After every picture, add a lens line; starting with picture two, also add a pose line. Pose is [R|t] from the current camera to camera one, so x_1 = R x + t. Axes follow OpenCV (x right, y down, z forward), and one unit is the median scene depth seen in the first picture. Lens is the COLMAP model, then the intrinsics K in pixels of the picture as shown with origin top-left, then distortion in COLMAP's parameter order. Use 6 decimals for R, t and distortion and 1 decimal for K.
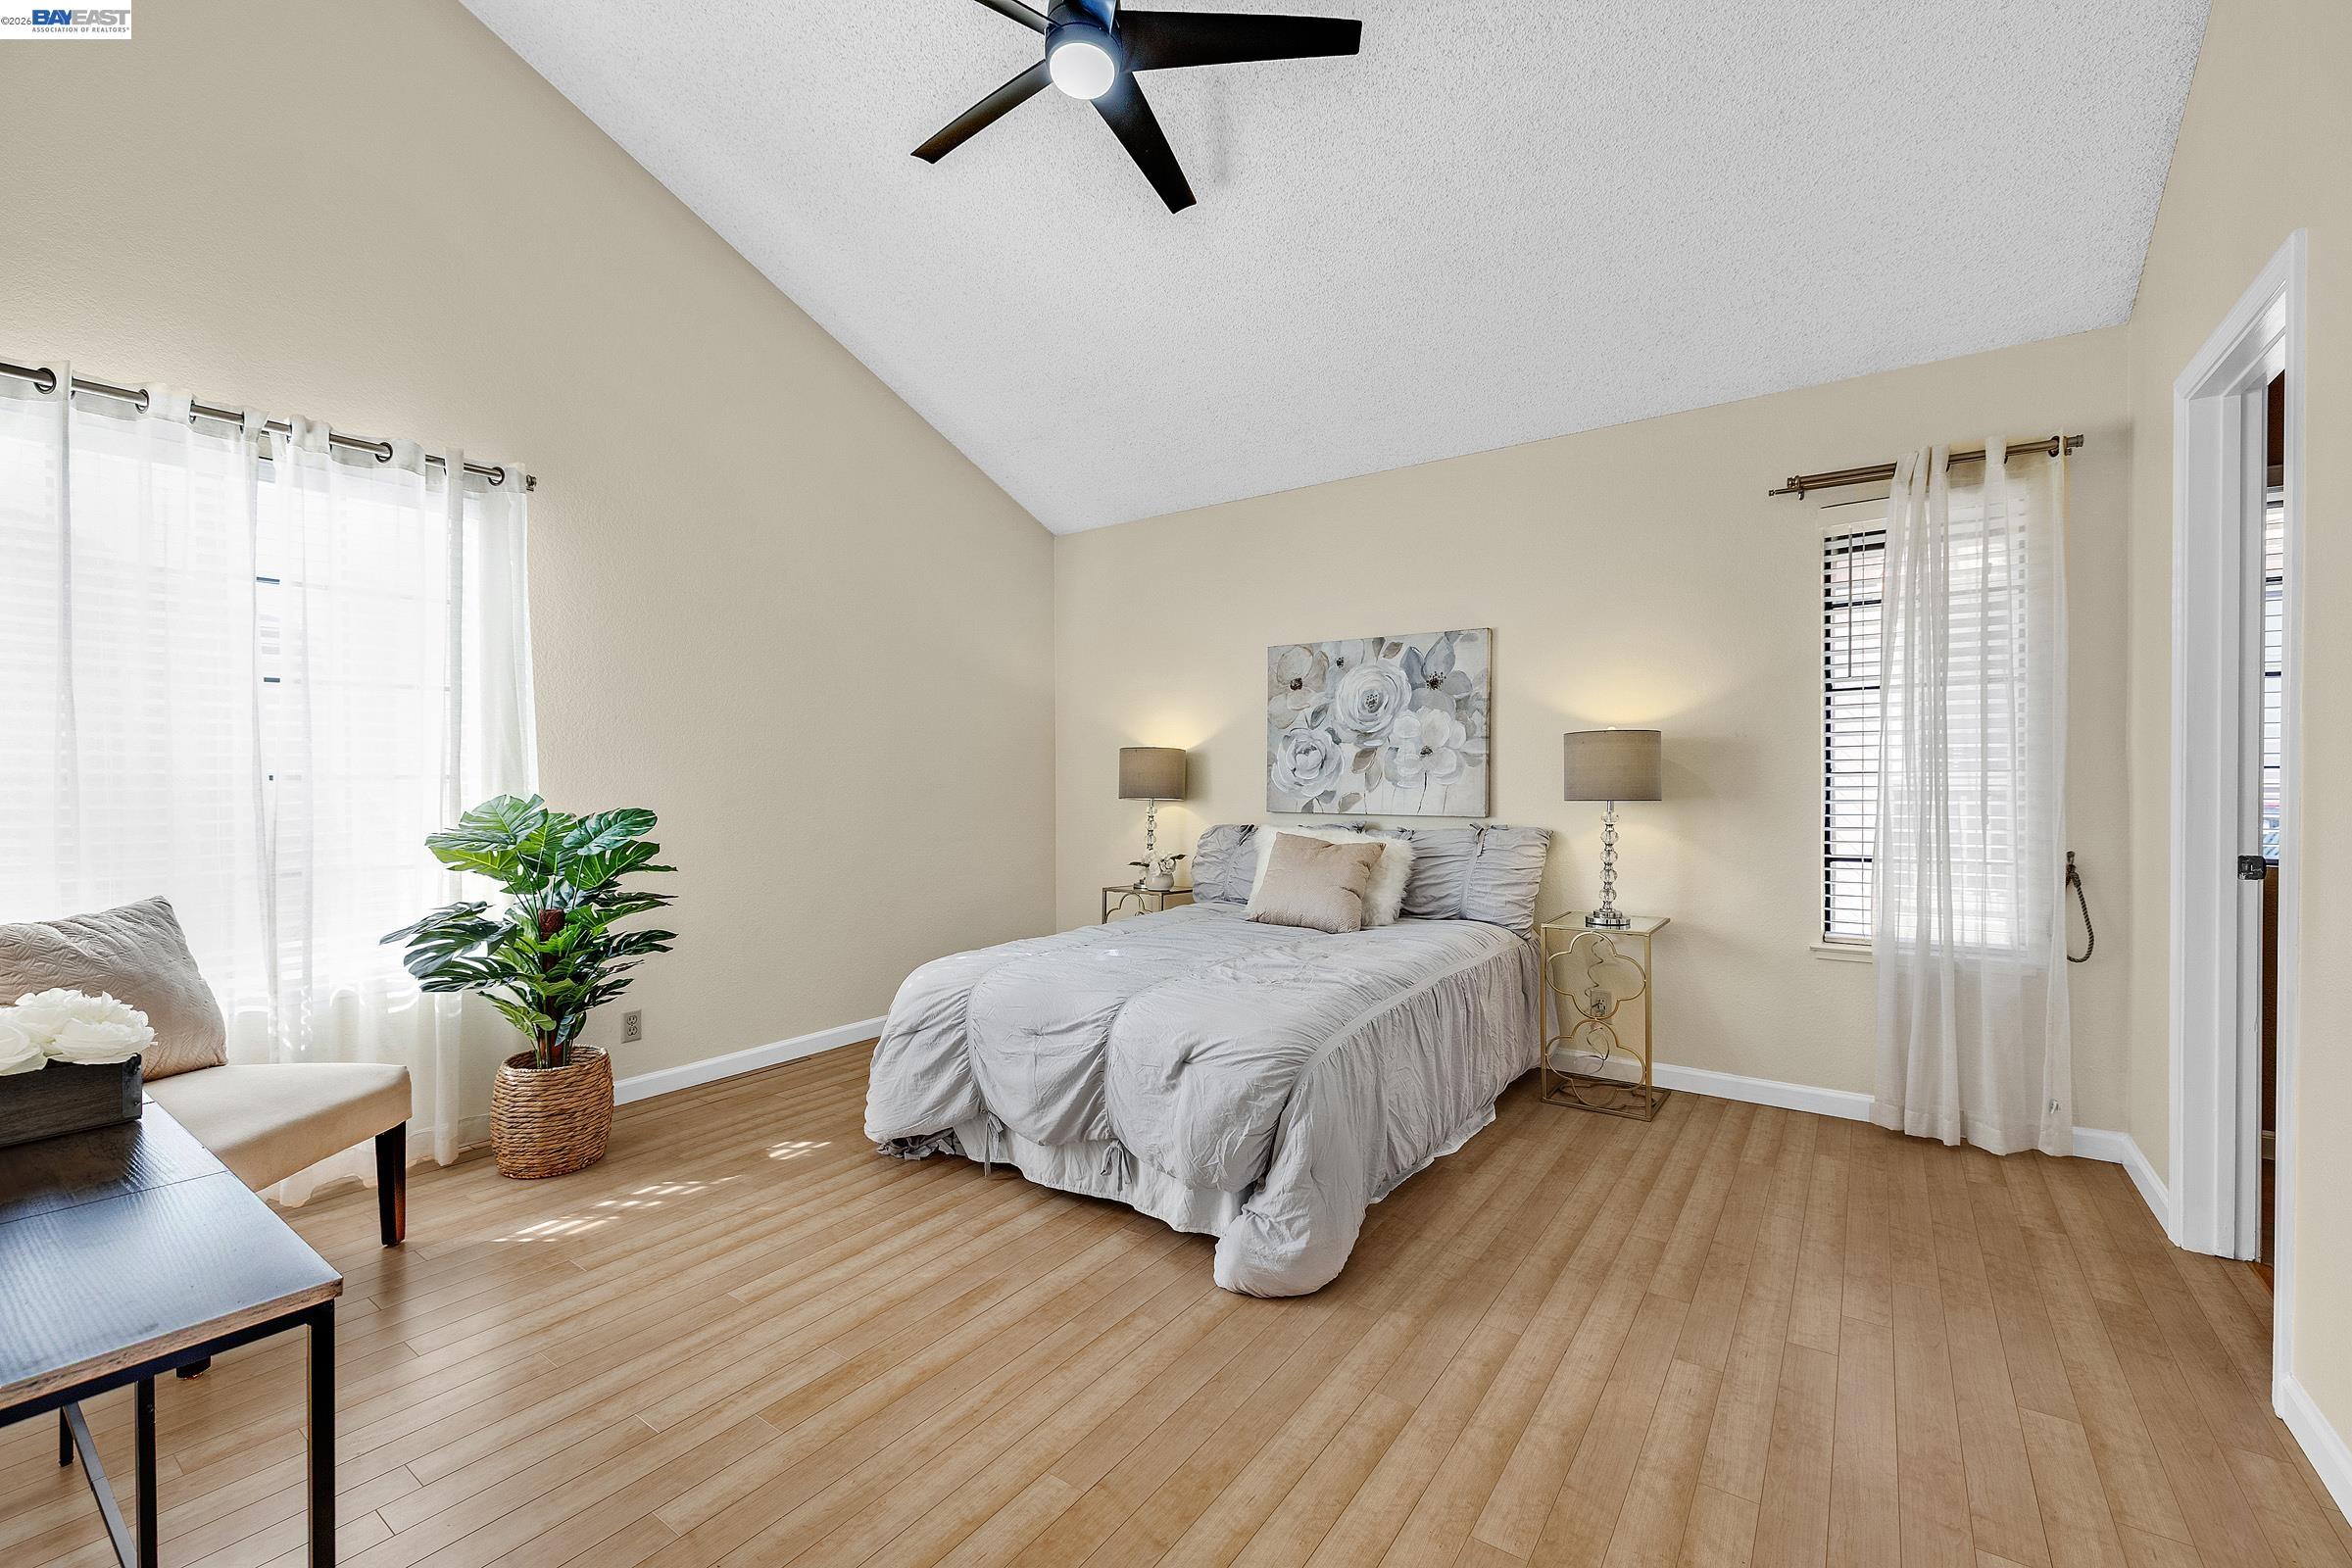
lens RADIAL K [[982.4, 0, 1167.9], [0, 982.4, 781.1], [0, 0, 1]] dist [0.000014, 0.000305]
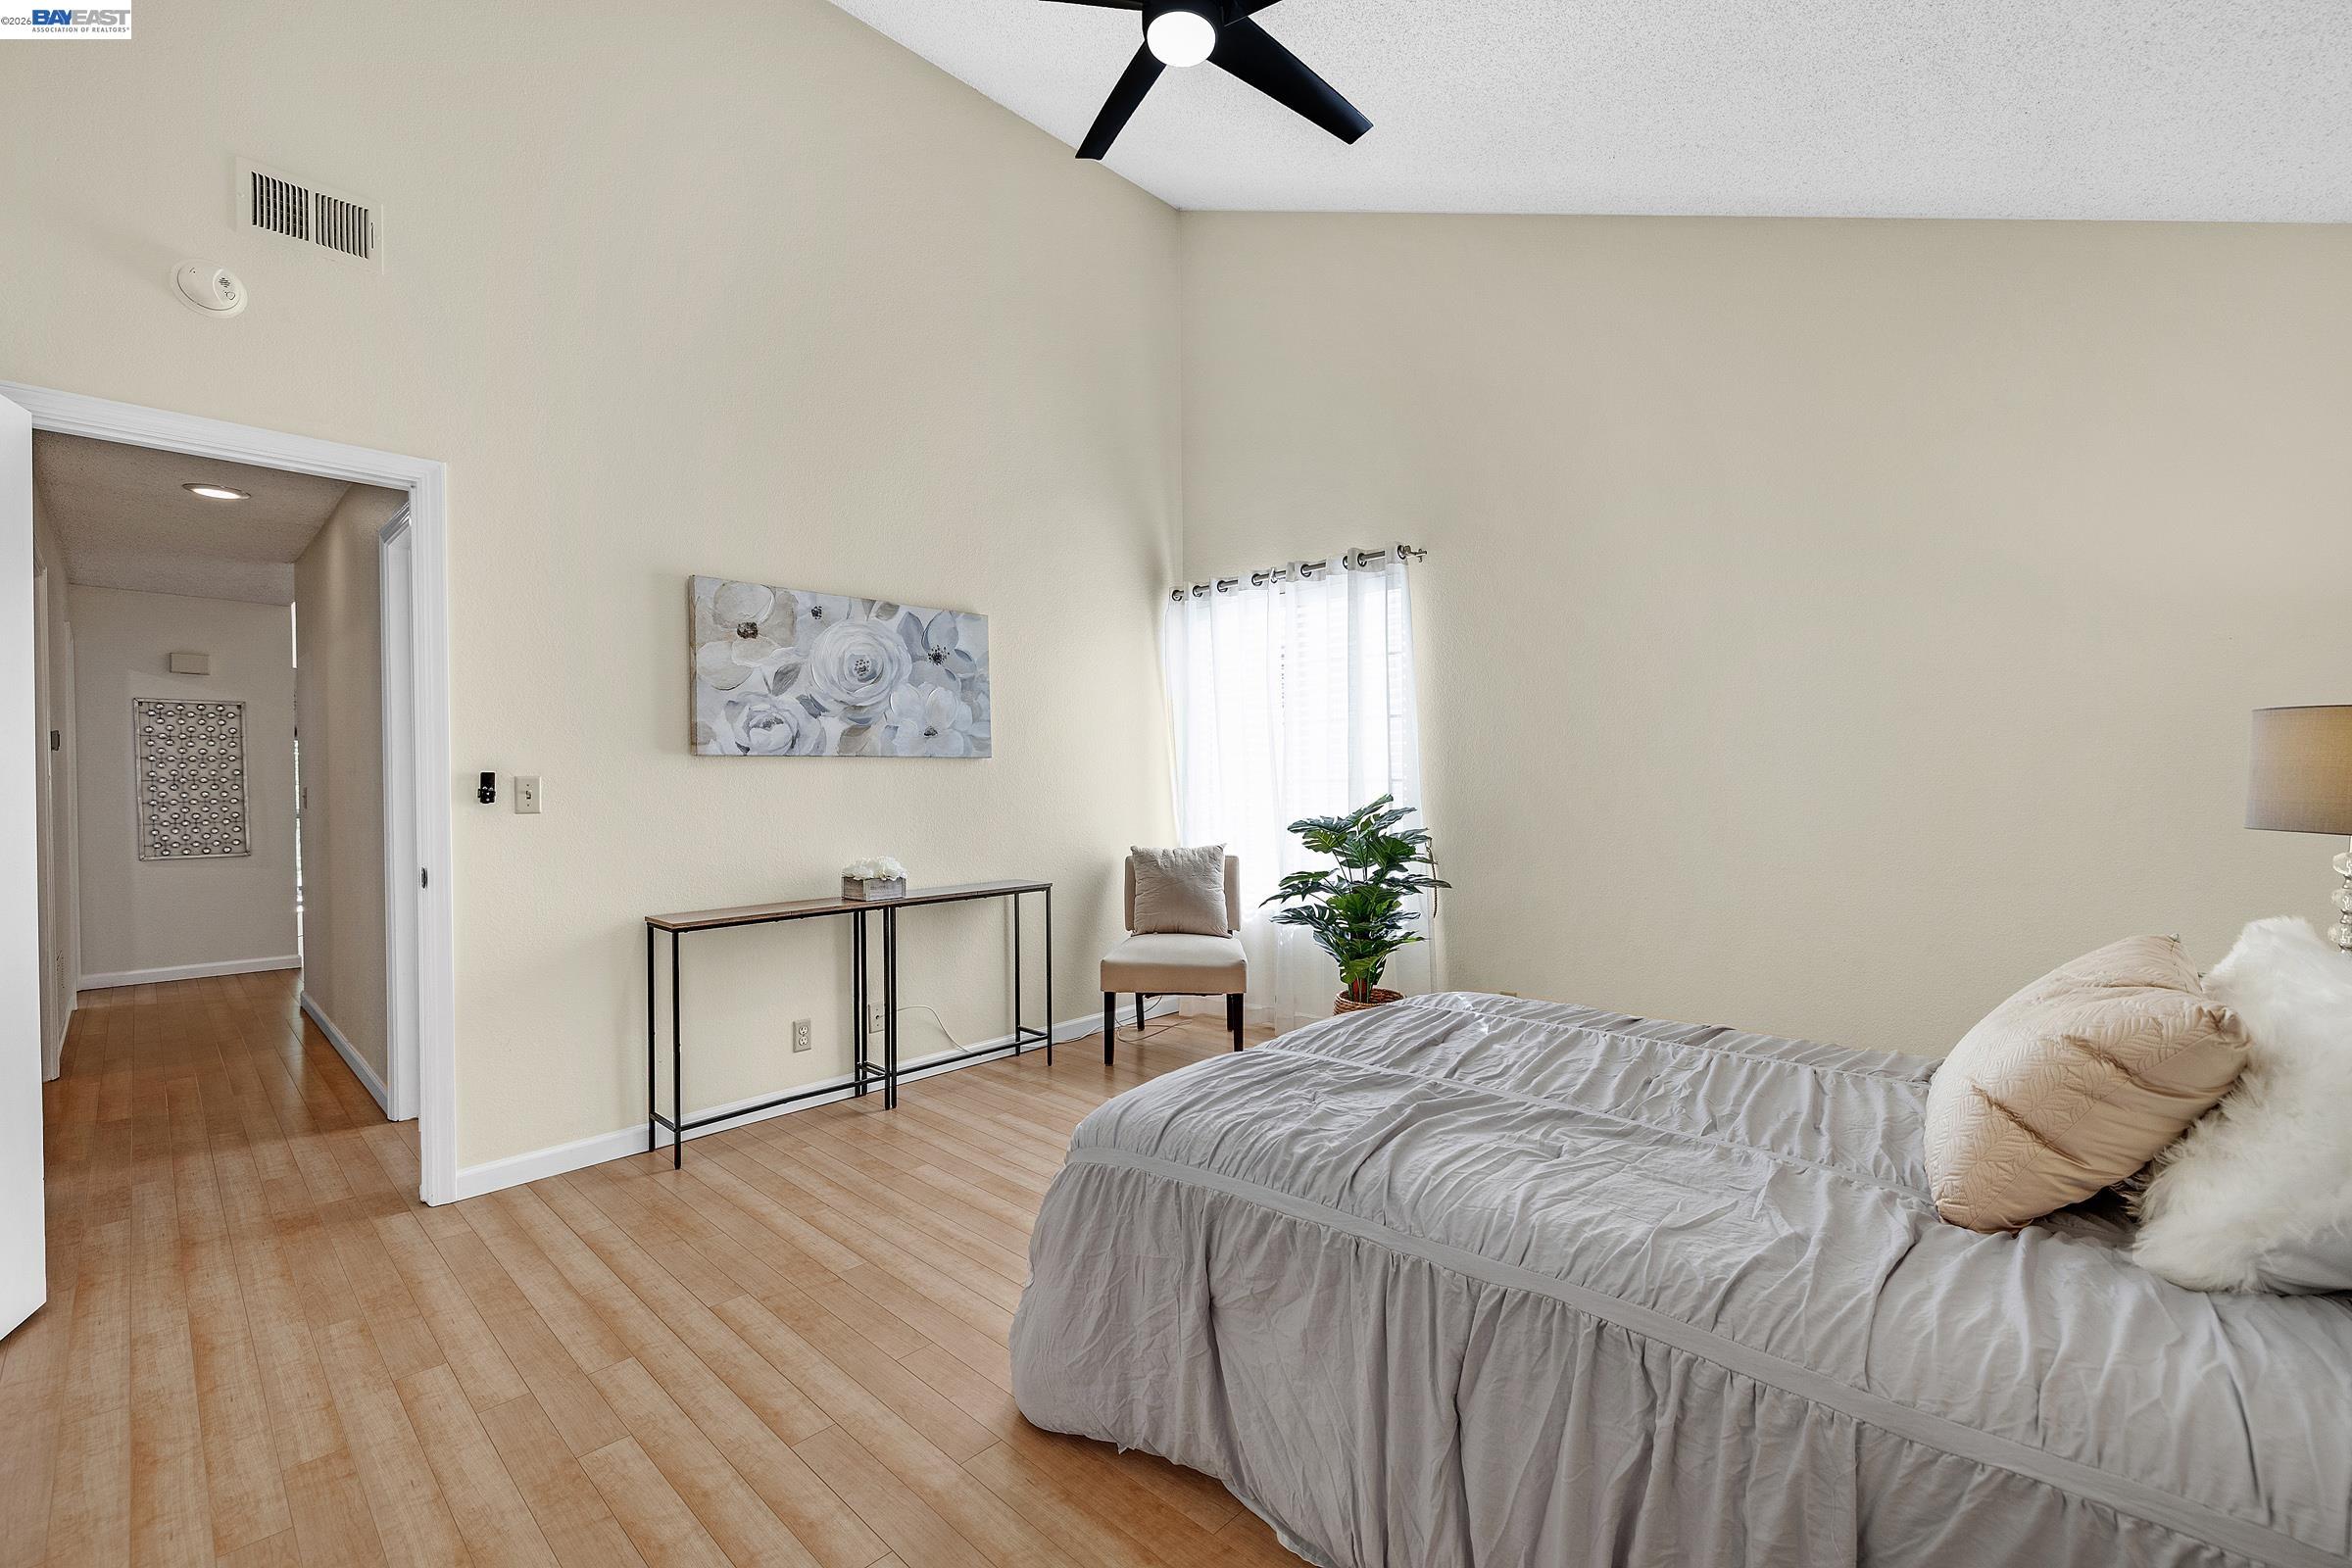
lens RADIAL K [[982.4, 0, 1172.9], [0, 982.4, 788.4], [0, 0, 1]] dist [0.000014, 0.000305]
pose [[-0.134807, 0.014671, -0.990763, 0.517029], [0.005611, 0.999886, 0.014043, -0.010340], [0.990856, -0.003666, -0.134874, 0.676317]]
